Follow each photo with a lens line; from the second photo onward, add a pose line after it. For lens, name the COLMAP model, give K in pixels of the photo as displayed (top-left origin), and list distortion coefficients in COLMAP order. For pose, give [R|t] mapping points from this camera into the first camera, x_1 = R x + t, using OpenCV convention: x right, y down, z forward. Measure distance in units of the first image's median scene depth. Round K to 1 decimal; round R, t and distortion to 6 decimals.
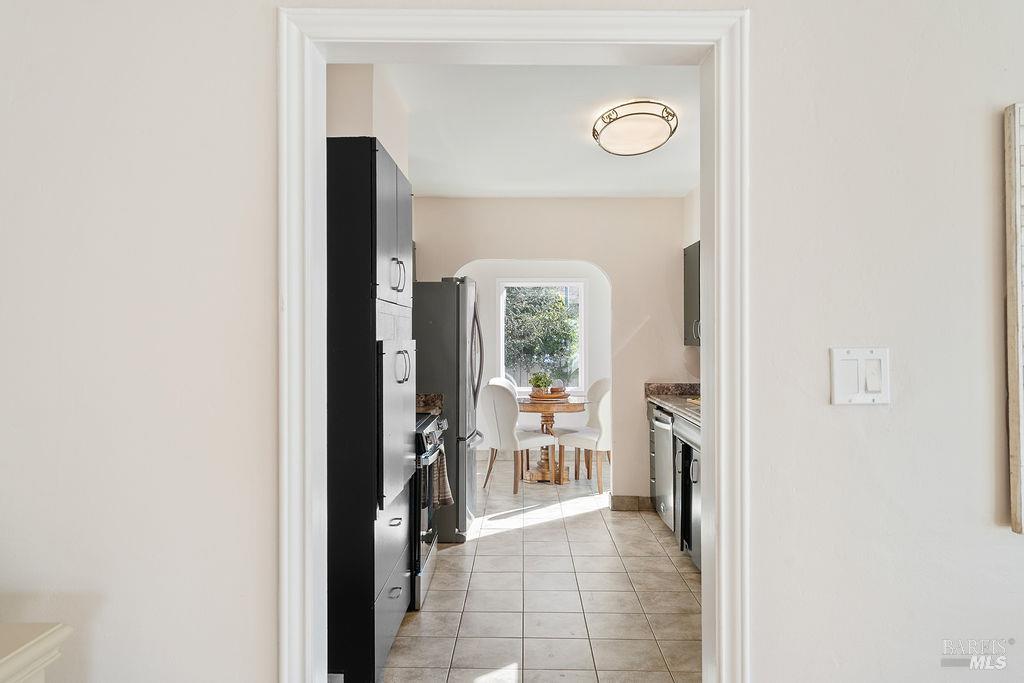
lens RADIAL K [[714.5, 0, 512.0], [0, 714.5, 341.5], [0, 0, 1]] dist [0.000345, -0.000031]
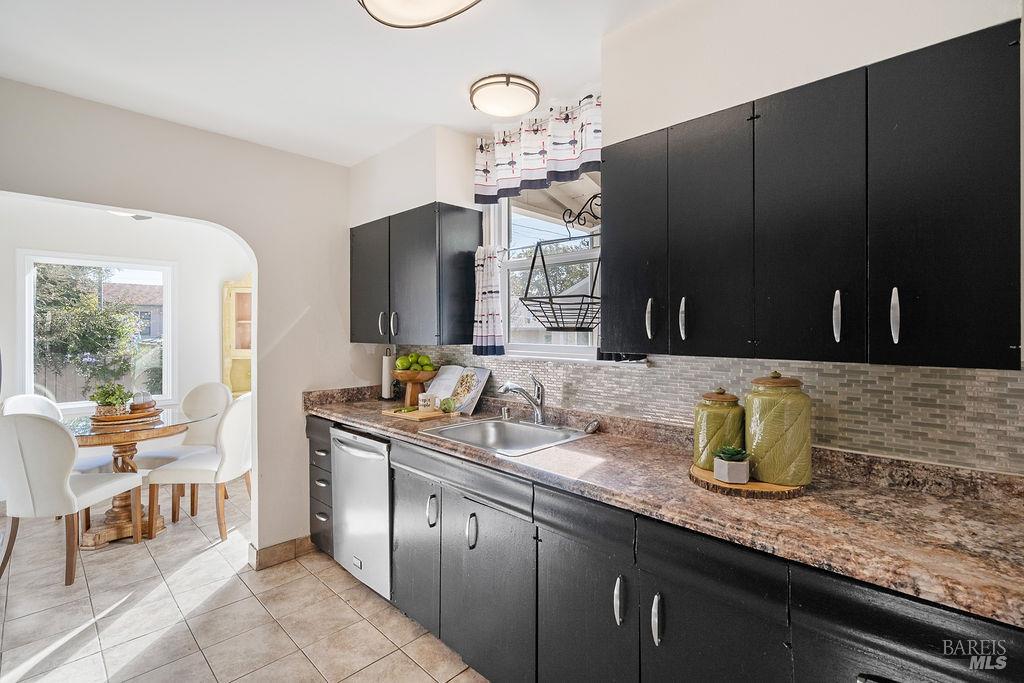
lens RADIAL K [[471.0, 0, 515.2], [0, 471.0, 328.1], [0, 0, 1]] dist [-0.000178, -0.000469]
pose [[0.687631, 0.001953, 0.726058, -0.024551], [0.008221, 0.999911, -0.010475, -0.003844], [-0.726014, 0.013171, 0.687554, 0.397399]]
